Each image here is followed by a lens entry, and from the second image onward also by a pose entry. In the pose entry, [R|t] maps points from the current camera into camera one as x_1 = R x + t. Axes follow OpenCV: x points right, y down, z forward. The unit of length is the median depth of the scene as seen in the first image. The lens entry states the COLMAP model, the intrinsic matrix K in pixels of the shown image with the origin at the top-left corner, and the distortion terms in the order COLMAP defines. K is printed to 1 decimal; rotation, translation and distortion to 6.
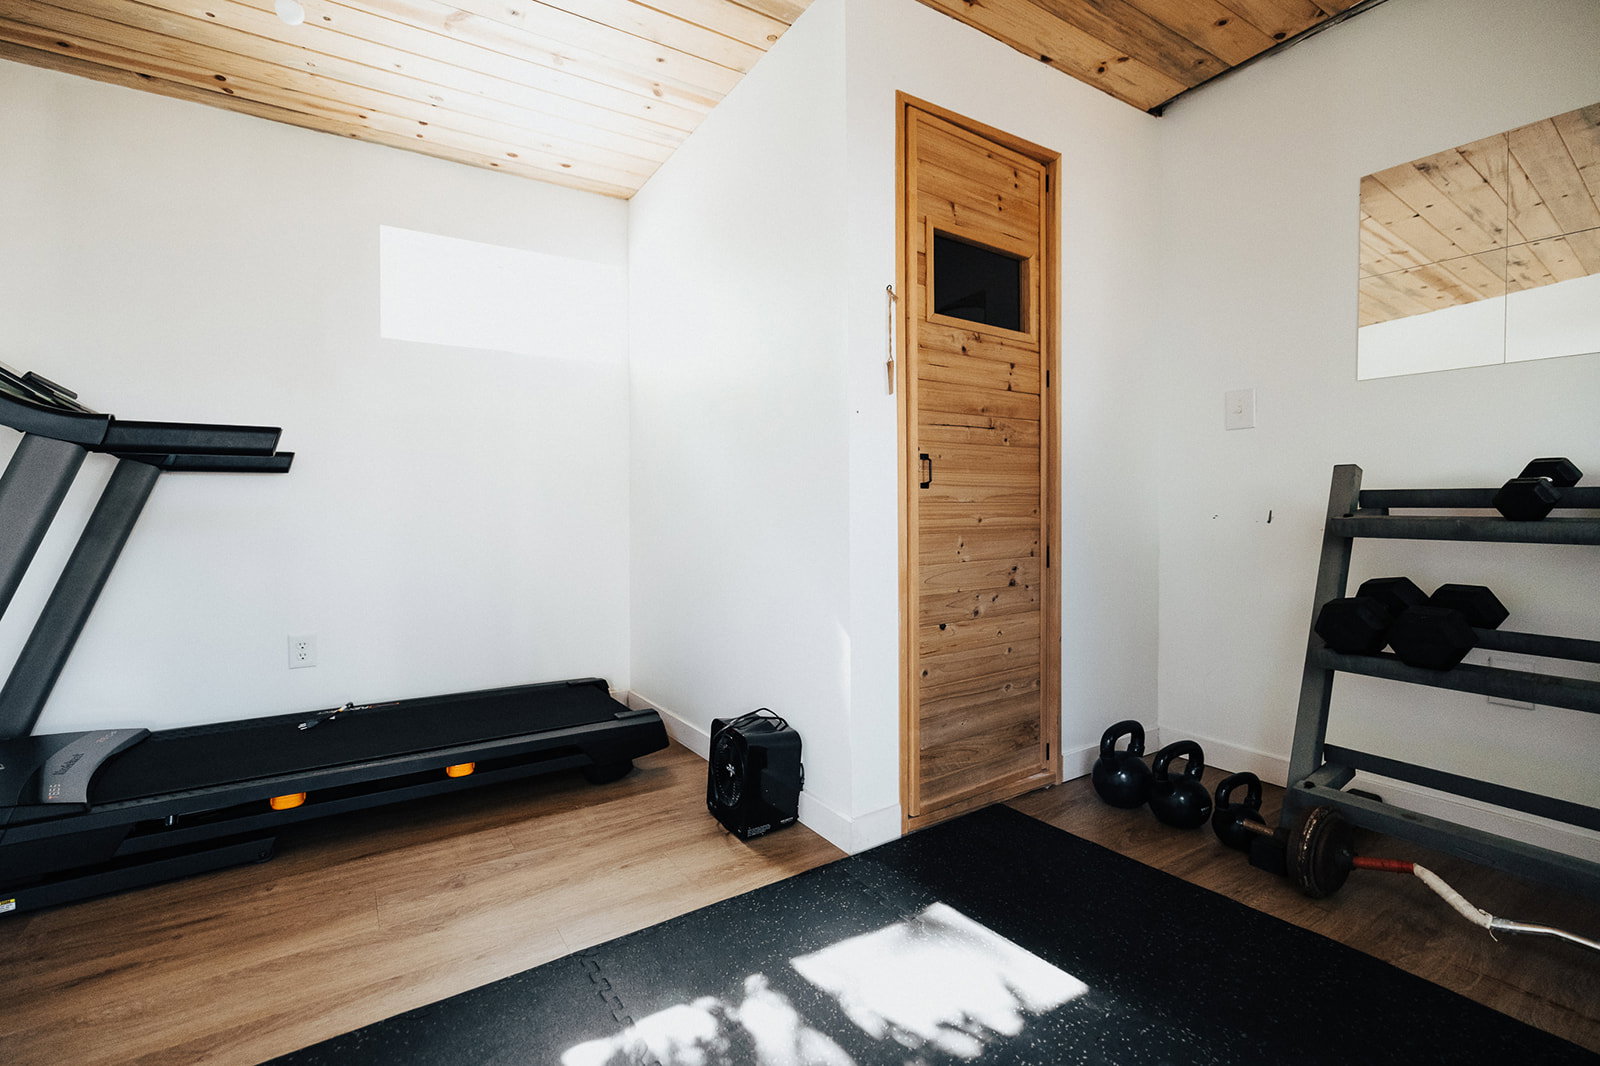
lens RADIAL K [[686.4, 0, 794.5], [0, 686.4, 524.3], [0, 0, 1]] dist [0.000938, 0.000341]
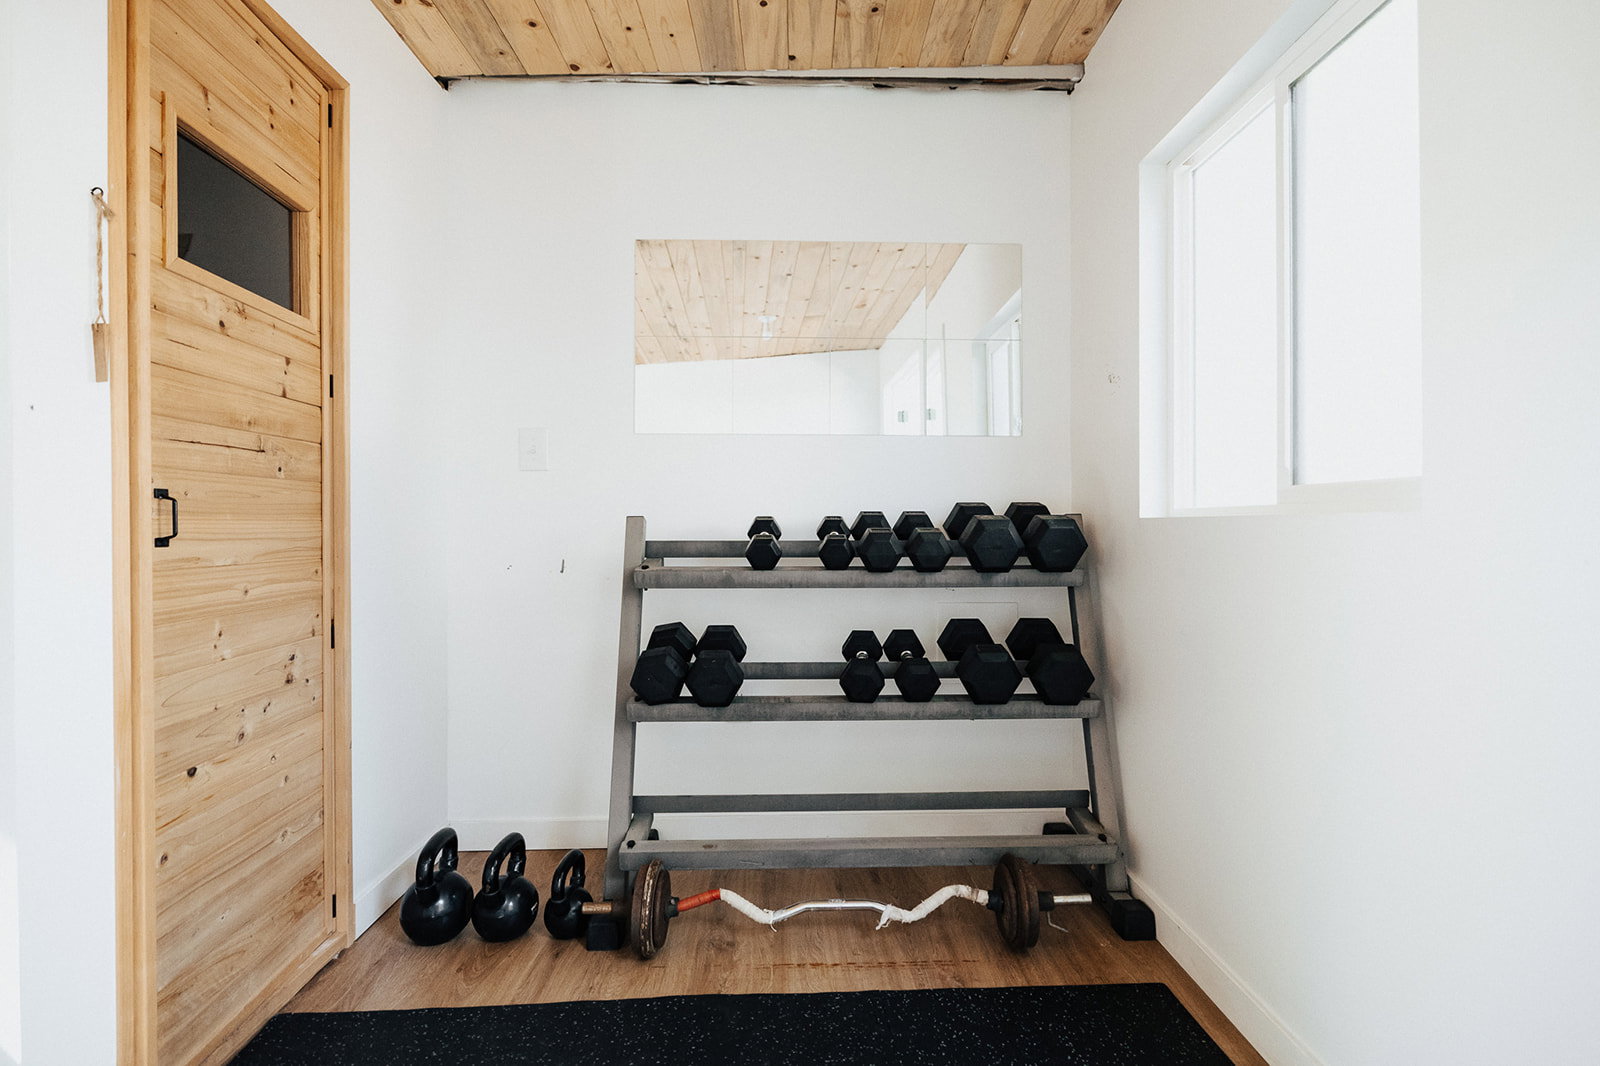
lens RADIAL K [[825.6, 0, 798.1], [0, 825.6, 537.2], [0, 0, 1]] dist [-0.004071, 0.000070]
pose [[0.533963, -0.002866, 0.845503, -0.112210], [0.019256, 0.999776, -0.008772, -0.041617], [-0.845288, 0.020965, 0.533899, 0.147233]]
